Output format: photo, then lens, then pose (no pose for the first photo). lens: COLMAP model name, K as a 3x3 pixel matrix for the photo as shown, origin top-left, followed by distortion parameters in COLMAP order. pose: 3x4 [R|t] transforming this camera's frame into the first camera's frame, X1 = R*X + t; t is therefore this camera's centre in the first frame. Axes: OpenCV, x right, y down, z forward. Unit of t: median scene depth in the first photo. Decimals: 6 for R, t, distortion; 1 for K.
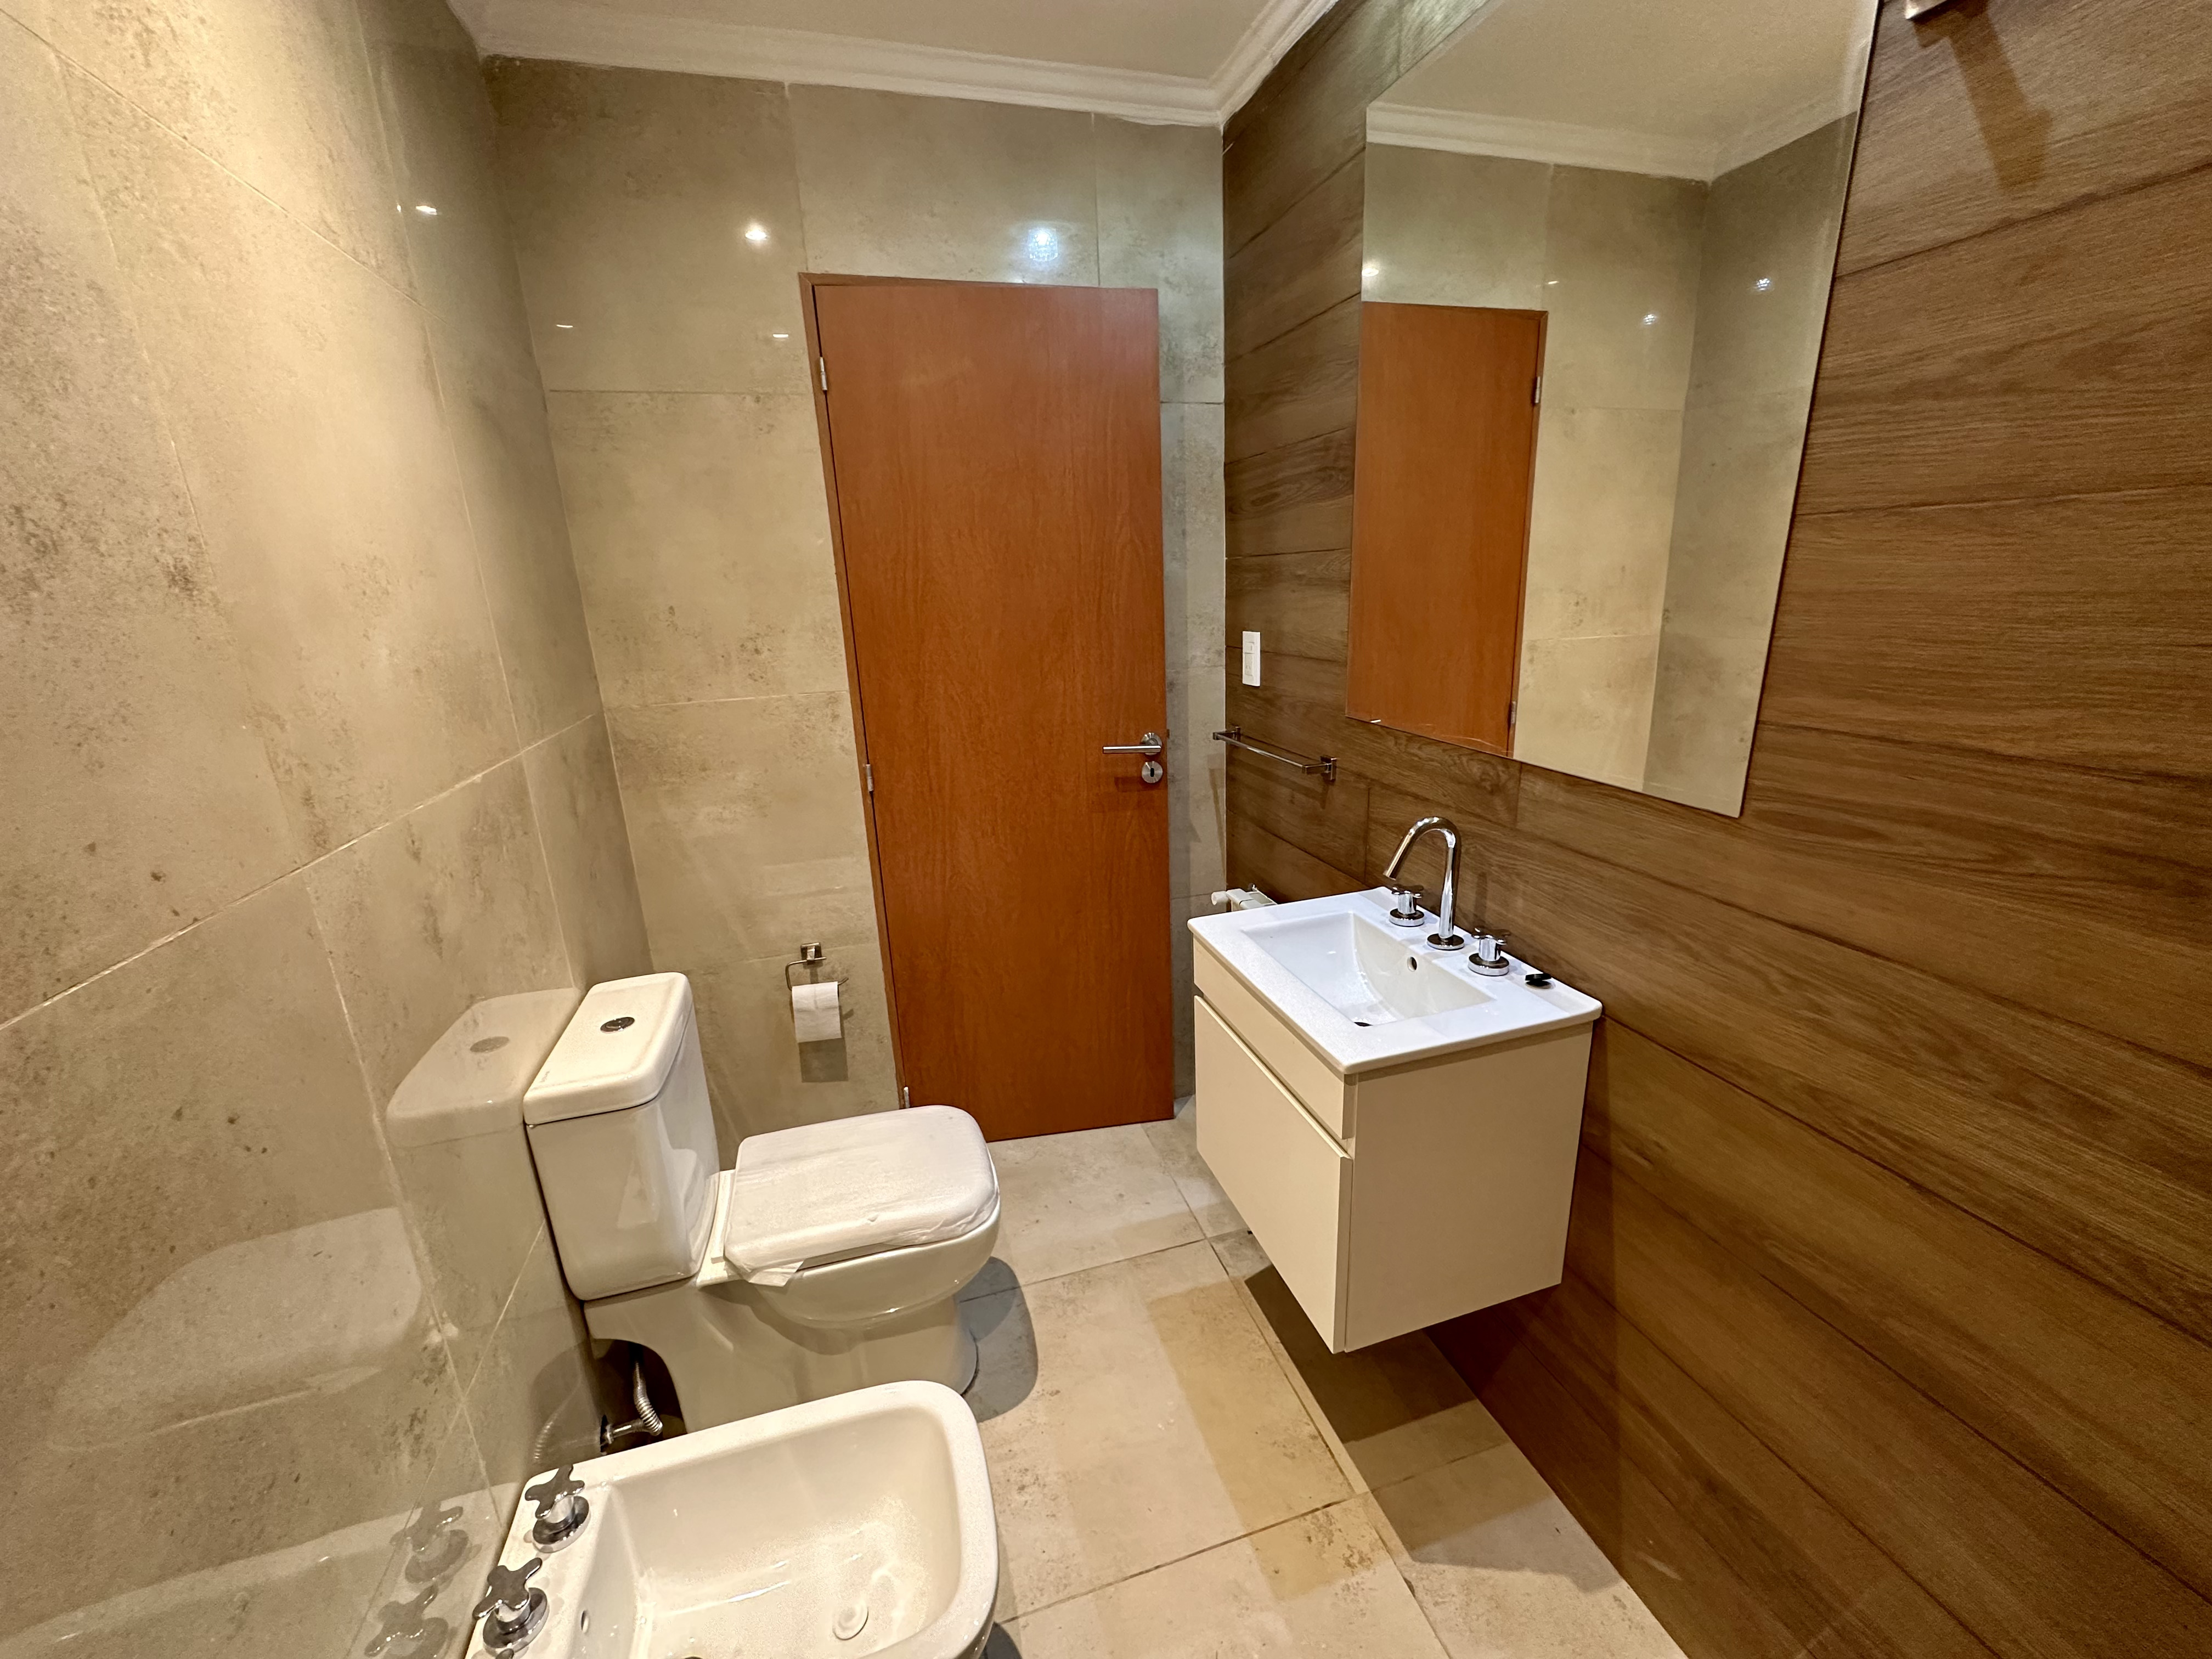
lens RADIAL K [[880.4, 0, 1109.5], [0, 880.4, 830.5], [0, 0, 1]] dist [0.001536, 0.000353]
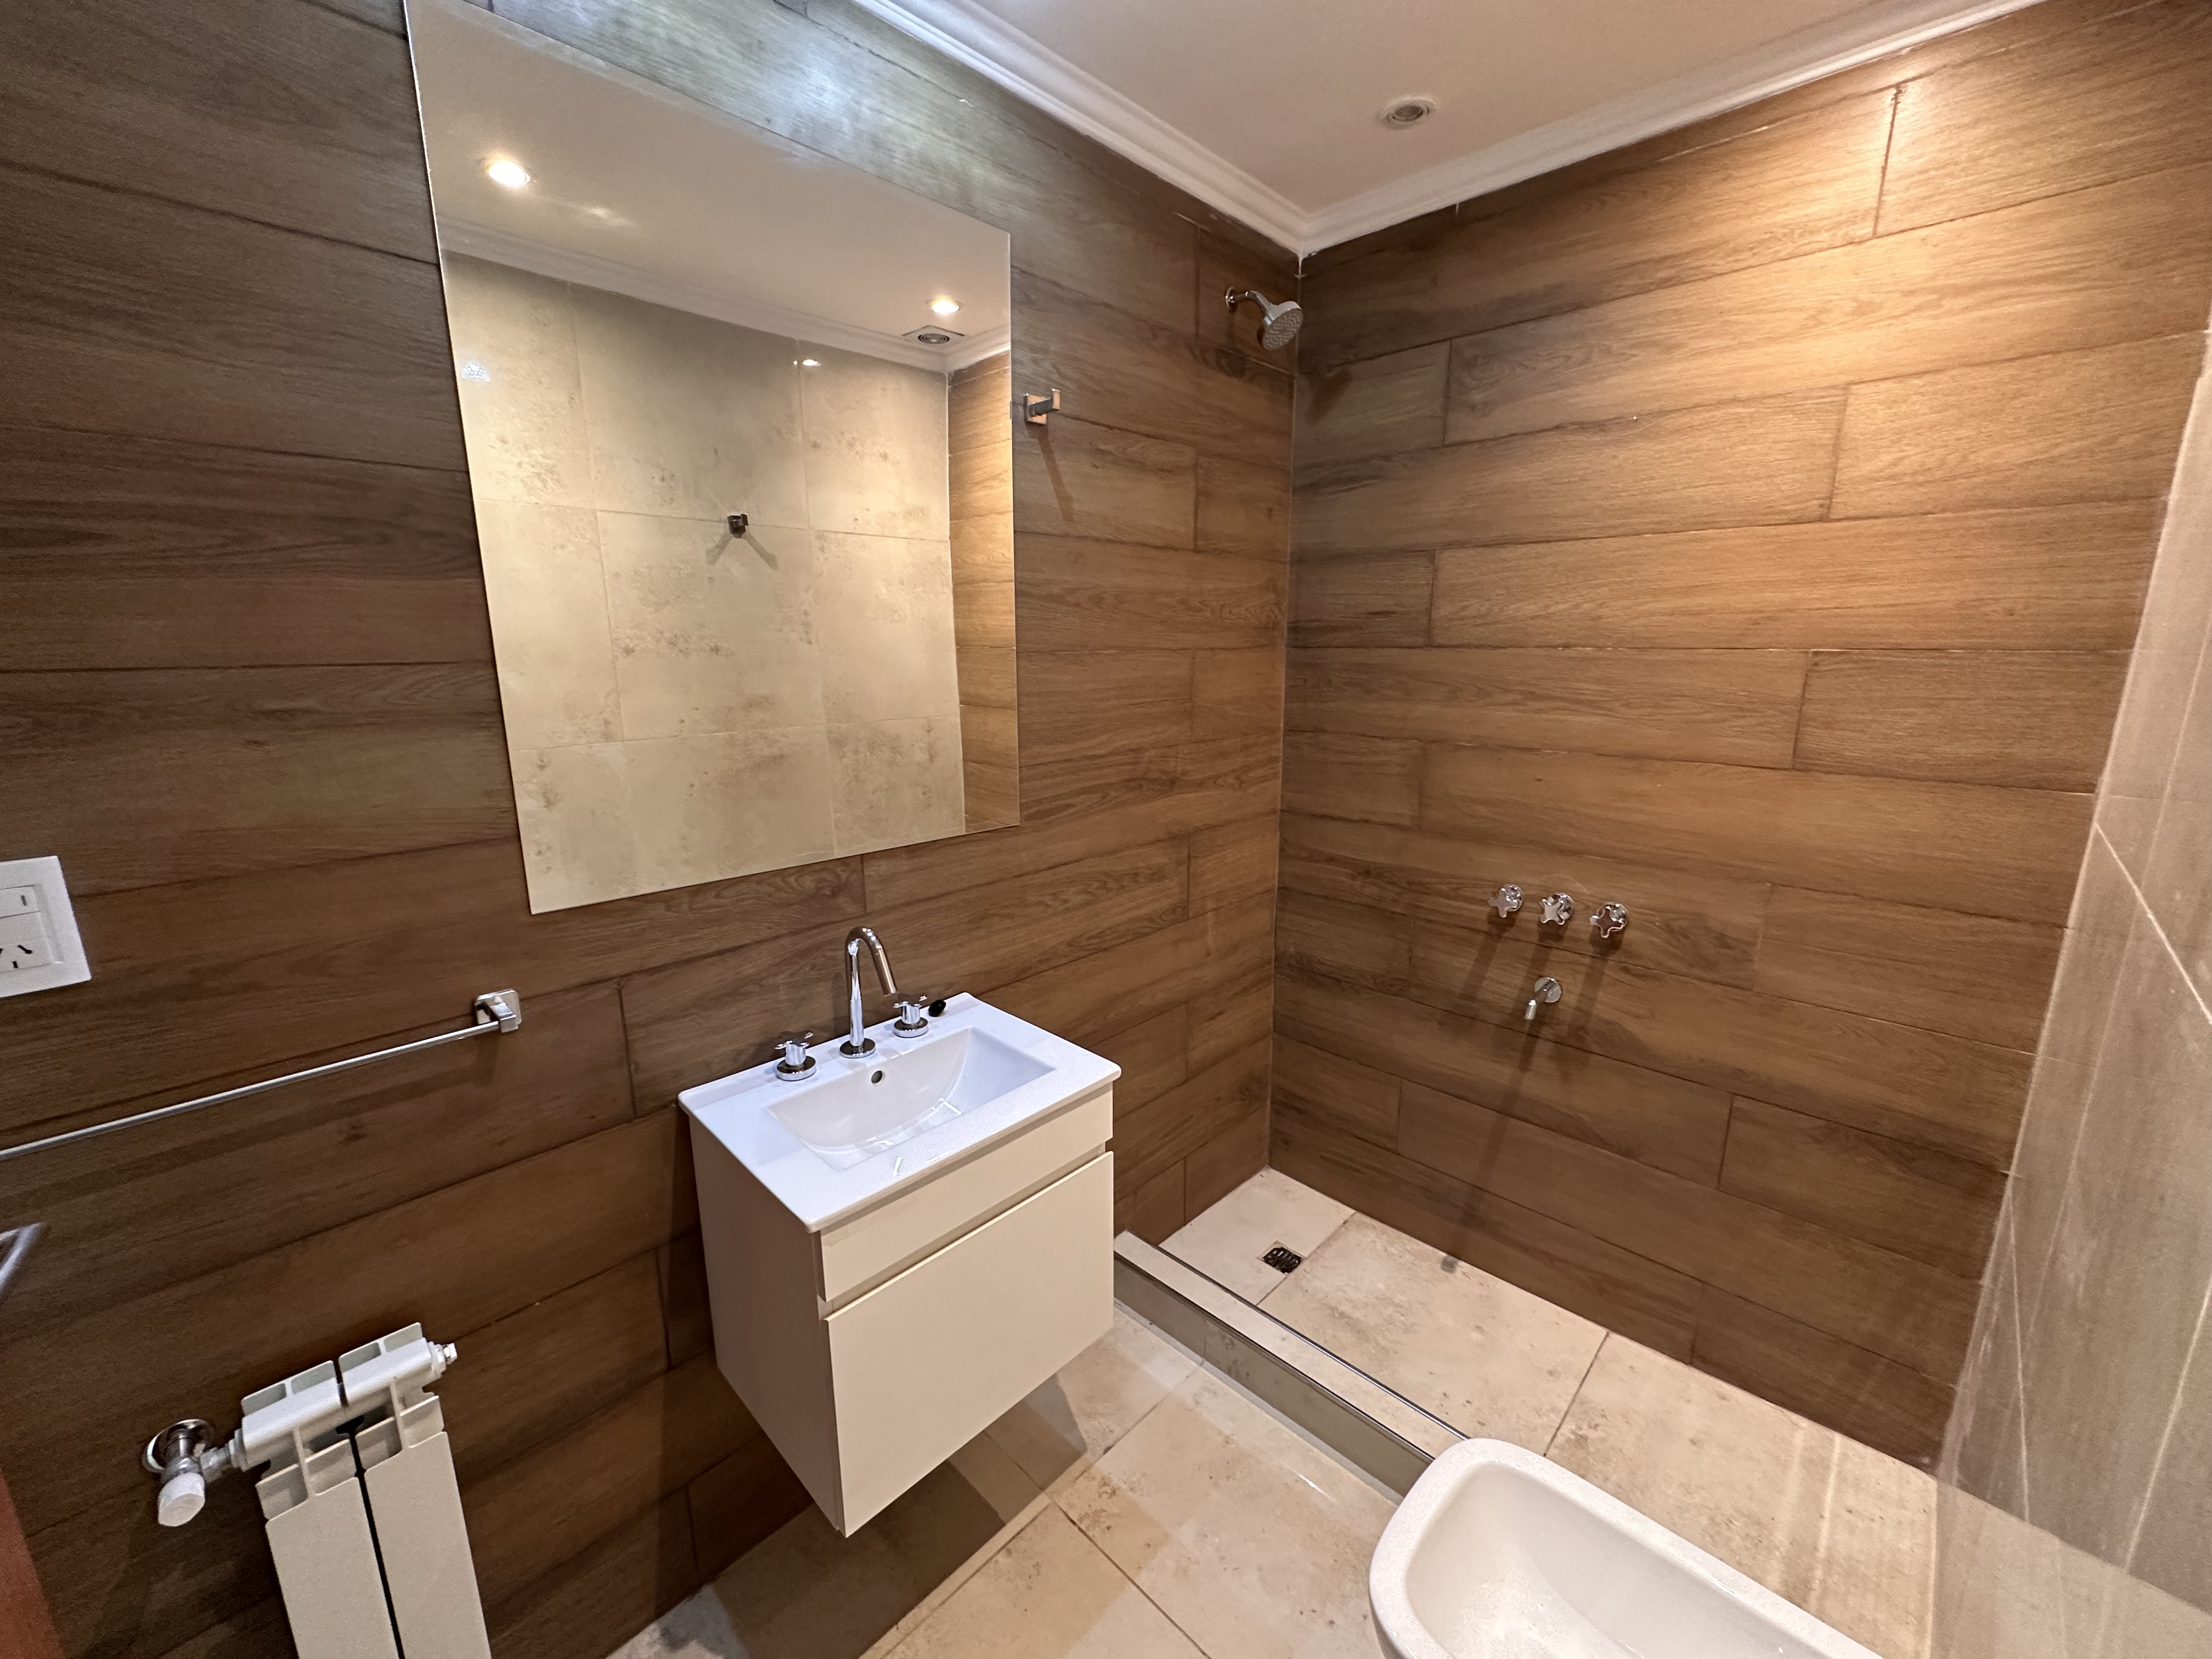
lens RADIAL K [[880.4, 0, 1116.9], [0, 880.4, 825.1], [0, 0, 1]] dist [0.001536, 0.000353]
pose [[-0.479413, -0.147861, 0.865043, -0.669826], [0.262003, 0.916635, 0.301884, -0.377791], [-0.837566, 0.371371, -0.400707, 1.212968]]
